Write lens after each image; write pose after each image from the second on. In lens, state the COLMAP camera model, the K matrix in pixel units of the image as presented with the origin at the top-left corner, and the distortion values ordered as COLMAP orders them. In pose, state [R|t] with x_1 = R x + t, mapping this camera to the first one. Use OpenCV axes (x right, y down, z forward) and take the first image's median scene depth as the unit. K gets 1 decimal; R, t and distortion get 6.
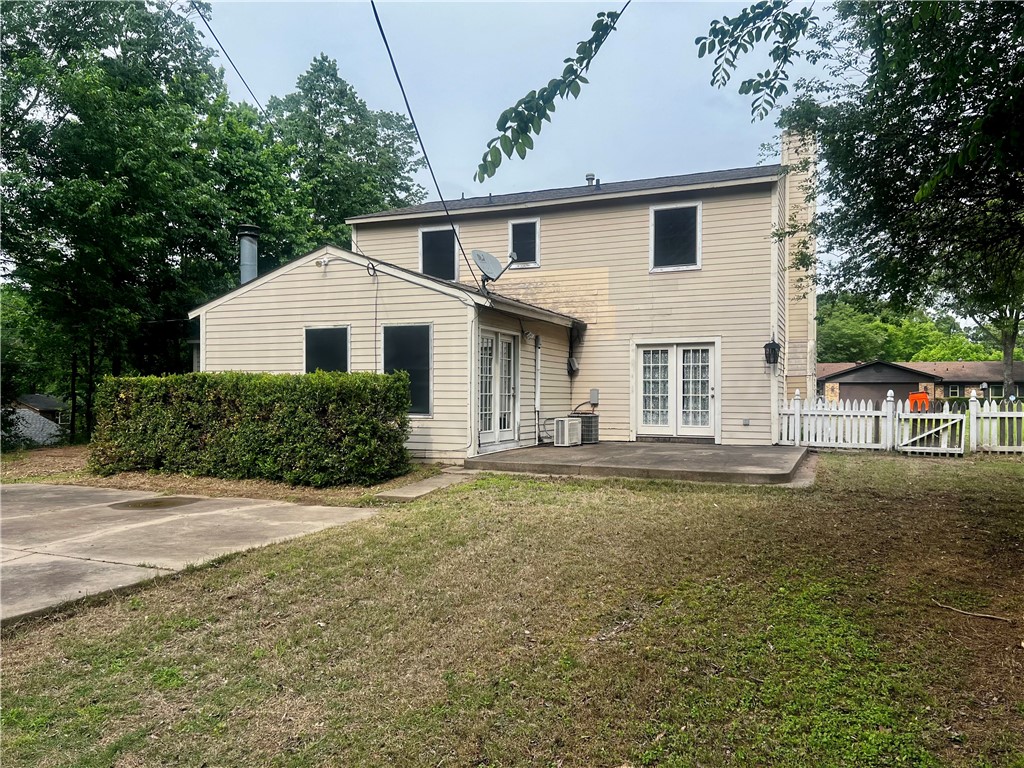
lens RADIAL K [[770.7, 0, 538.1], [0, 770.7, 397.3], [0, 0, 1]] dist [0.037484, -0.034175]
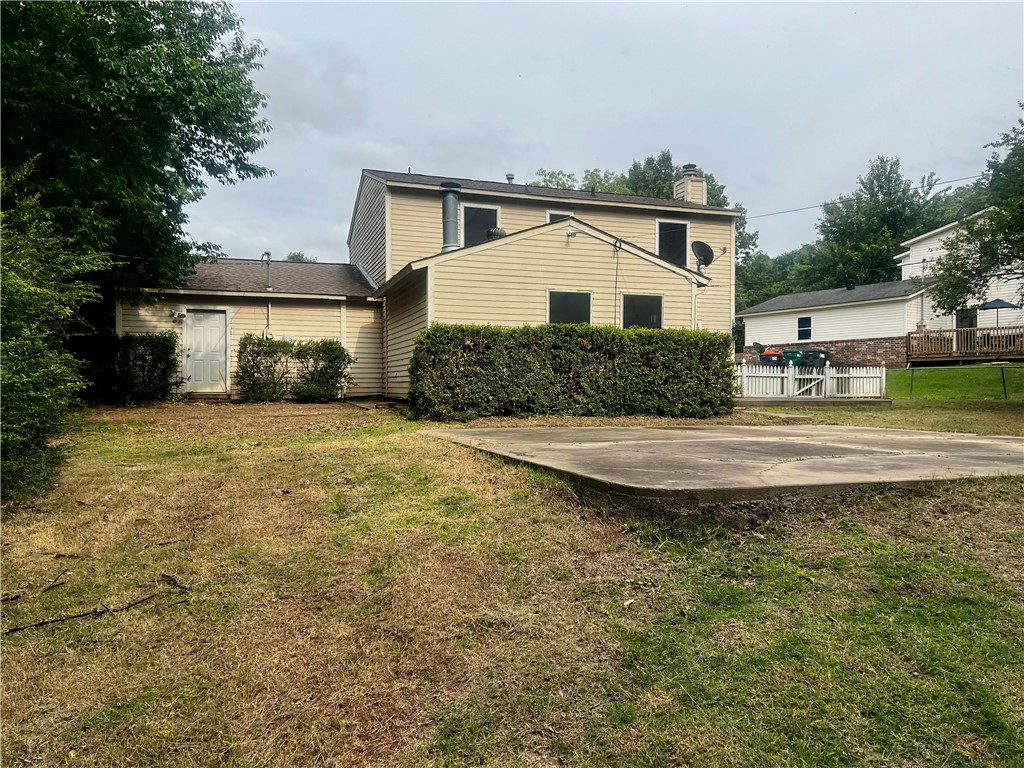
lens RADIAL K [[770.7, 0, 524.9], [0, 770.7, 402.5], [0, 0, 1]] dist [0.037484, -0.034175]
pose [[0.751128, -0.010877, 0.660068, -0.982651], [0.004731, 0.999927, 0.011093, 0.055778], [-0.660140, -0.005209, 0.751124, 0.169425]]
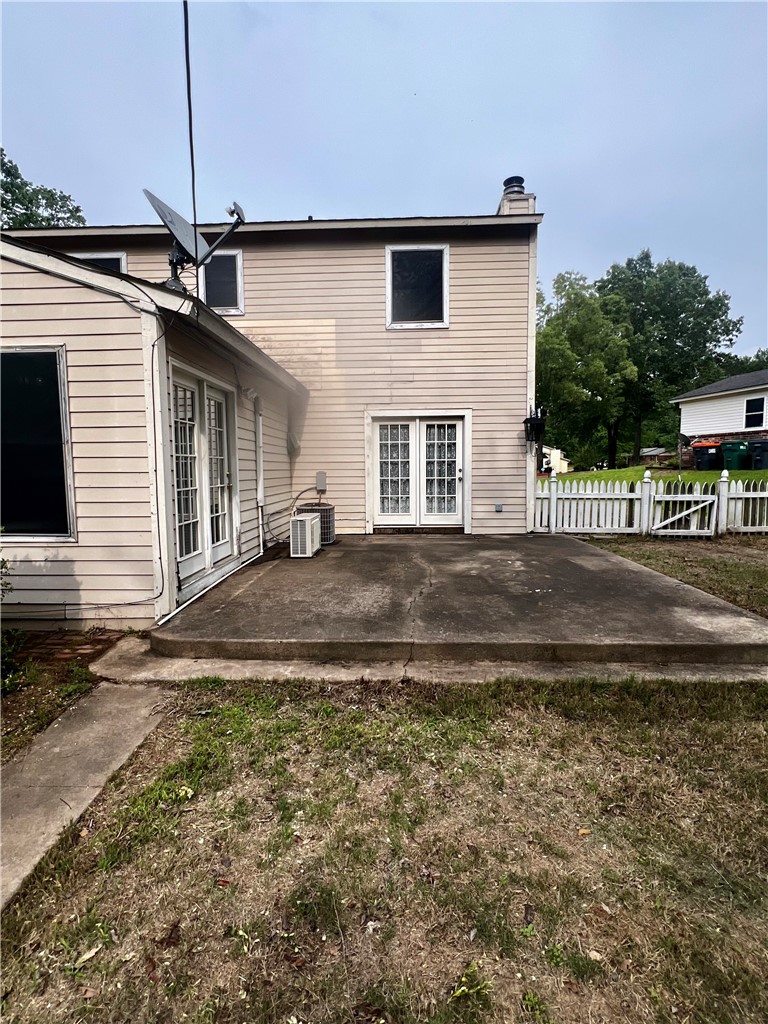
lens RADIAL K [[497.9, 0, 384.7], [0, 497.9, 512.6], [0, 0, 1]] dist [-0.008555, 0.002311]
pose [[0.940456, -0.039676, 0.337592, -0.047830], [0.009535, 0.995853, 0.090476, -0.016416], [-0.339782, -0.081869, 0.936934, 0.534414]]
